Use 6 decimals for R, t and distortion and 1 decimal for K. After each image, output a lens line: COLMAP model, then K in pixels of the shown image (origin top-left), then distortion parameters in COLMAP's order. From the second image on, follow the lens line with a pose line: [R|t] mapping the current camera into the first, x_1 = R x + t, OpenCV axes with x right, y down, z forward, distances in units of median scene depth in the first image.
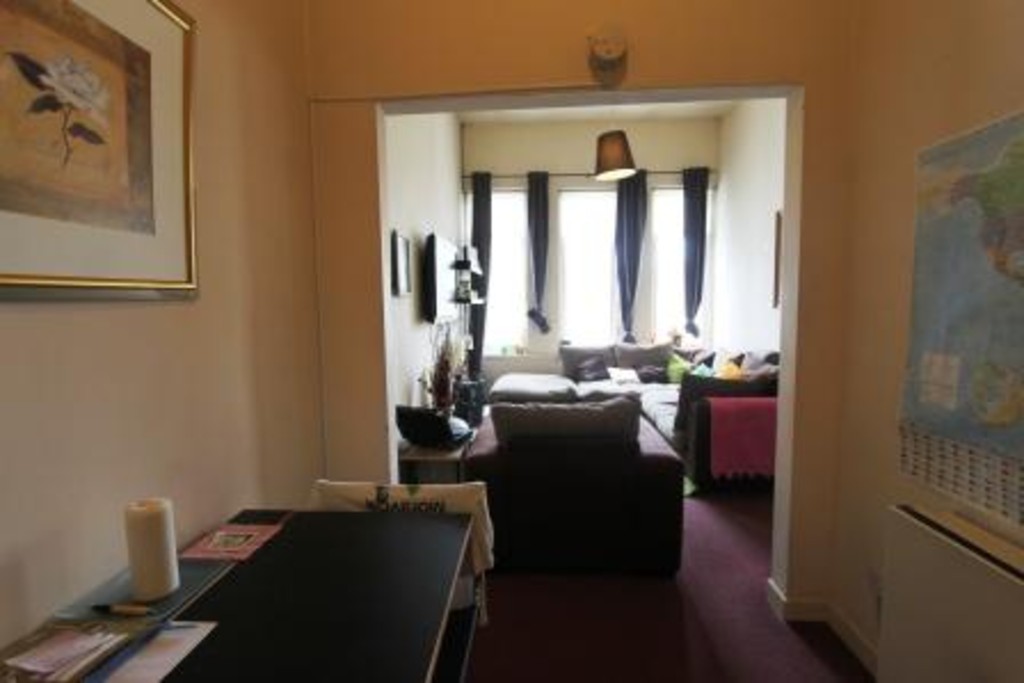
lens RADIAL K [[481.5, 0, 512.0], [0, 481.5, 341.5], [0, 0, 1]] dist [0.000464, 0.000281]
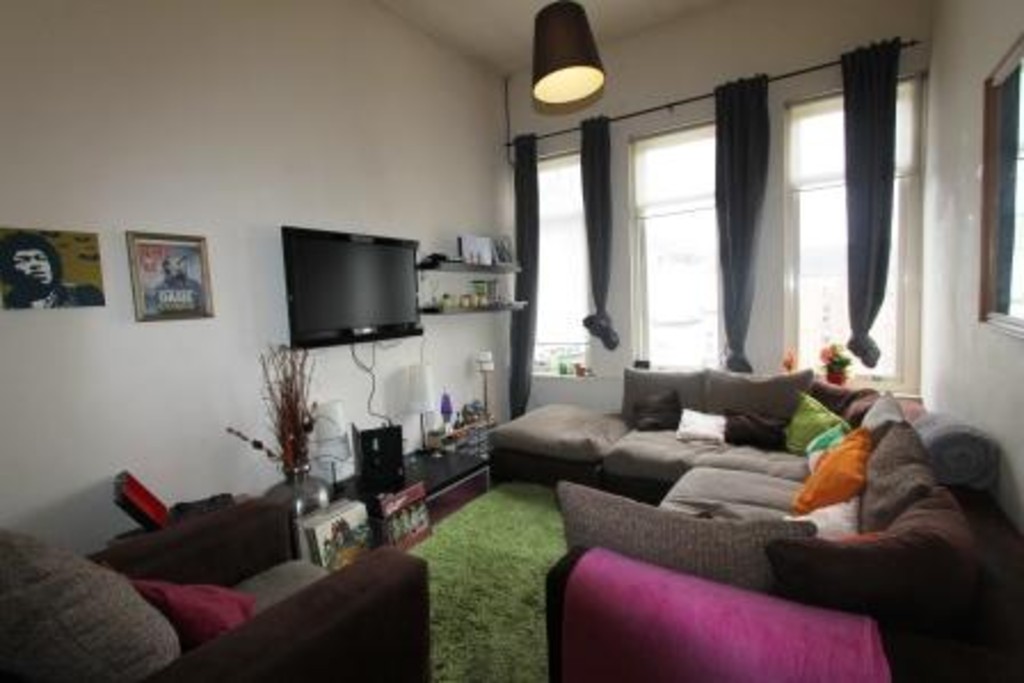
lens RADIAL K [[481.5, 0, 512.0], [0, 481.5, 341.5], [0, 0, 1]] dist [0.000464, 0.000281]
pose [[0.859651, 0.014597, -0.510674, 0.308892], [0.002732, 0.999446, 0.033168, -0.053800], [0.510875, -0.029908, 0.859134, 0.325950]]
